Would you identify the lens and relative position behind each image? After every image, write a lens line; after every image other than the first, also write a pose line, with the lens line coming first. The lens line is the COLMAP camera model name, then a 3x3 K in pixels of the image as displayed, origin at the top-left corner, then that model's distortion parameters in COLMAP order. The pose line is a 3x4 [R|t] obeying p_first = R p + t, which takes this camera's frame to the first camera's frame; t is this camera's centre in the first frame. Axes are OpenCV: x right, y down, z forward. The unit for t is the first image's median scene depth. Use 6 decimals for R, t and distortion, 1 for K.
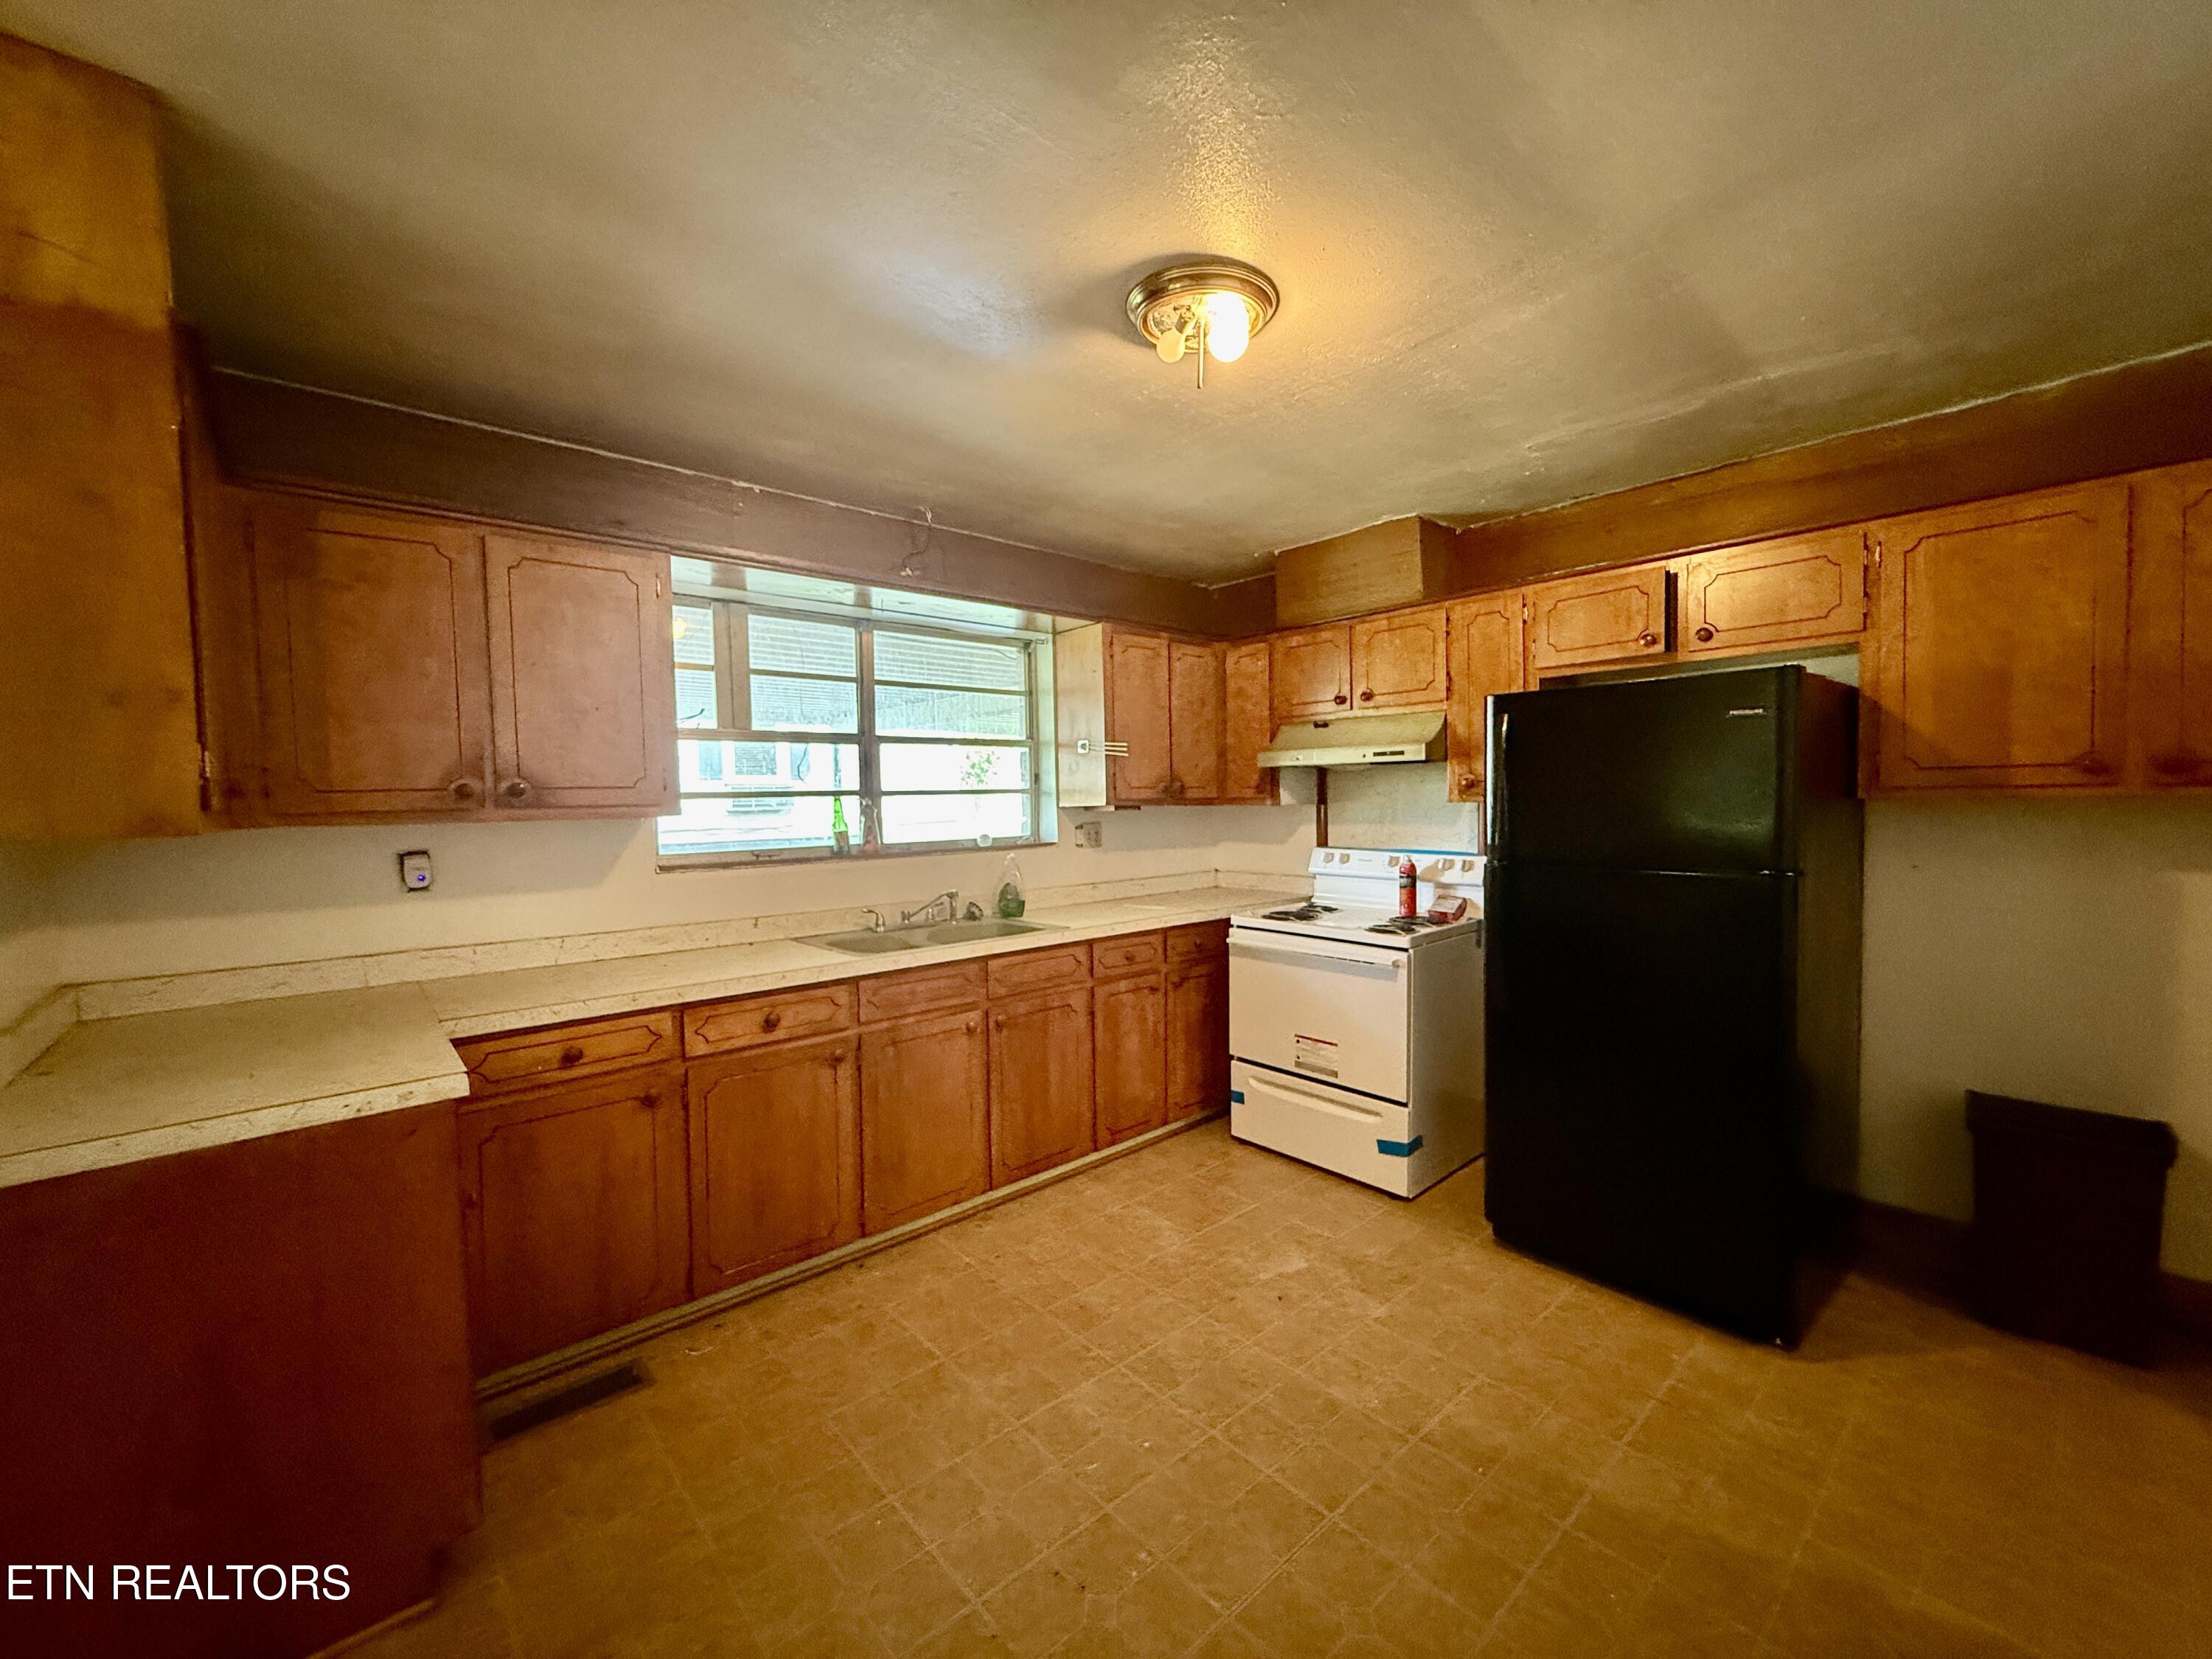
lens RADIAL K [[890.4, 0, 1102.6], [0, 890.4, 829.9], [0, 0, 1]] dist [0.001511, -0.000039]
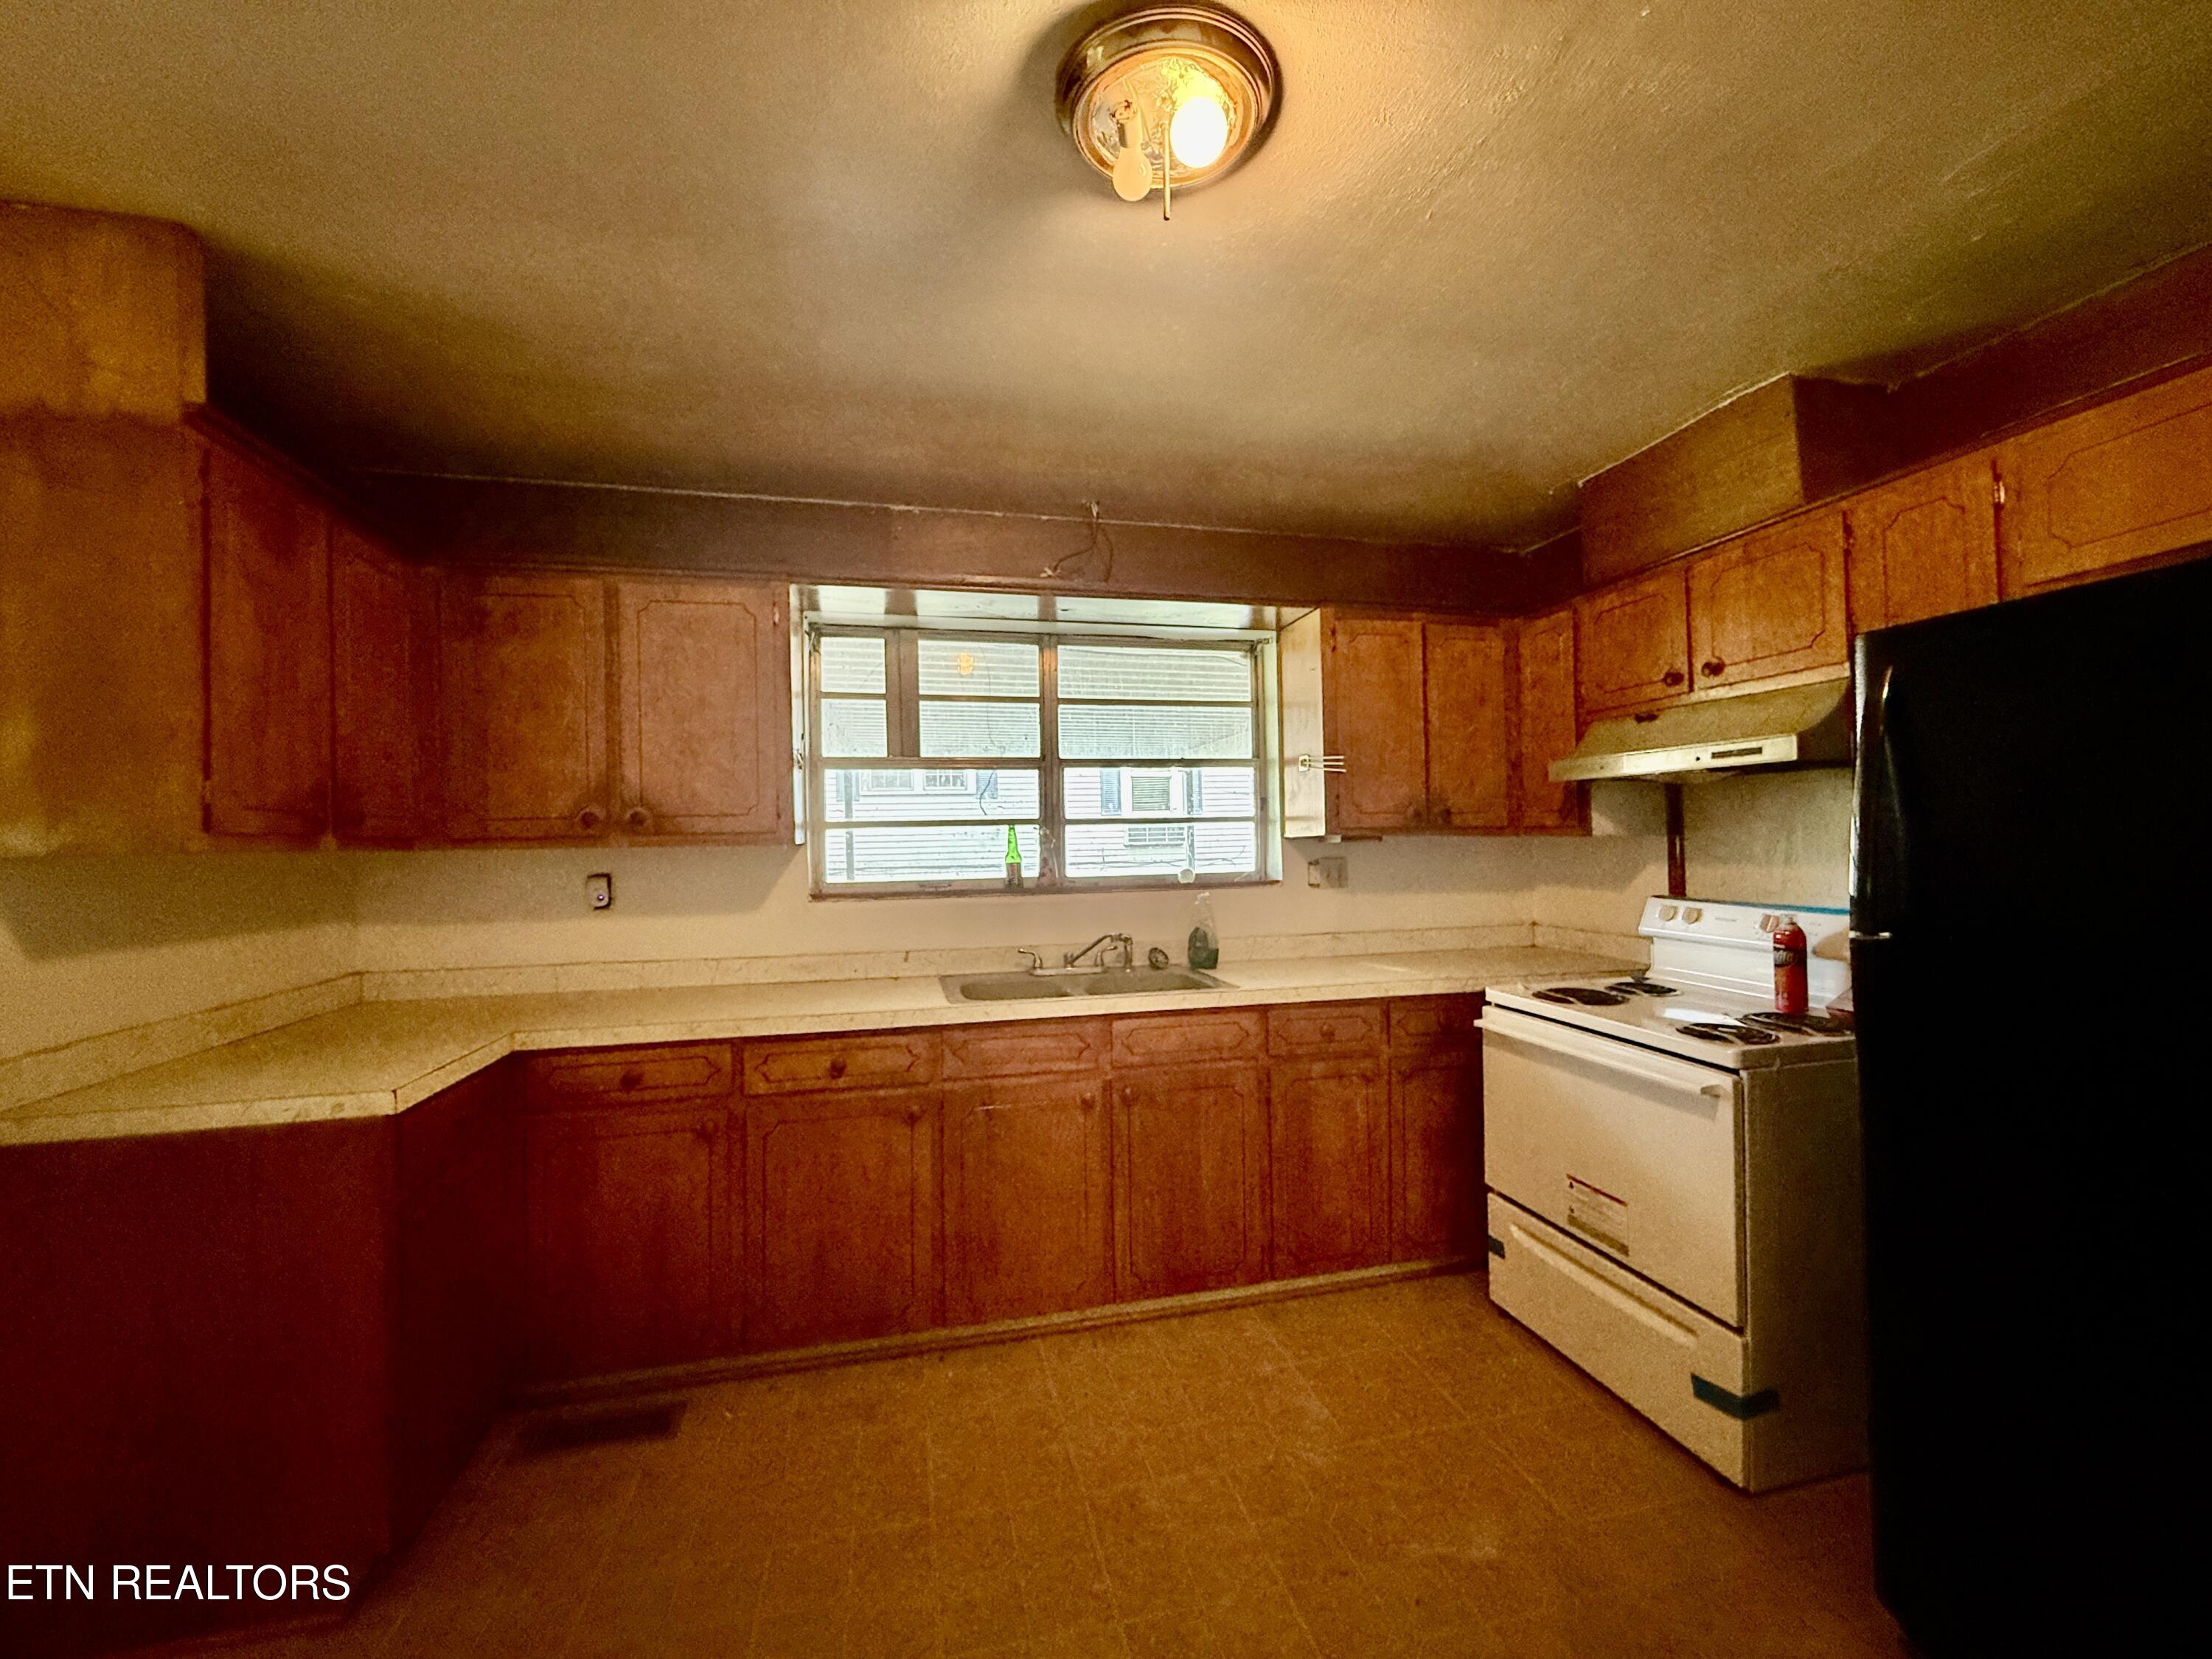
lens RADIAL K [[890.4, 0, 1102.6], [0, 890.4, 829.9], [0, 0, 1]] dist [0.001511, -0.000039]
pose [[0.878253, -0.003084, -0.478187, 0.226264], [-0.015979, 0.999232, -0.035792, -0.000974], [0.477930, 0.039075, 0.877528, 0.225590]]
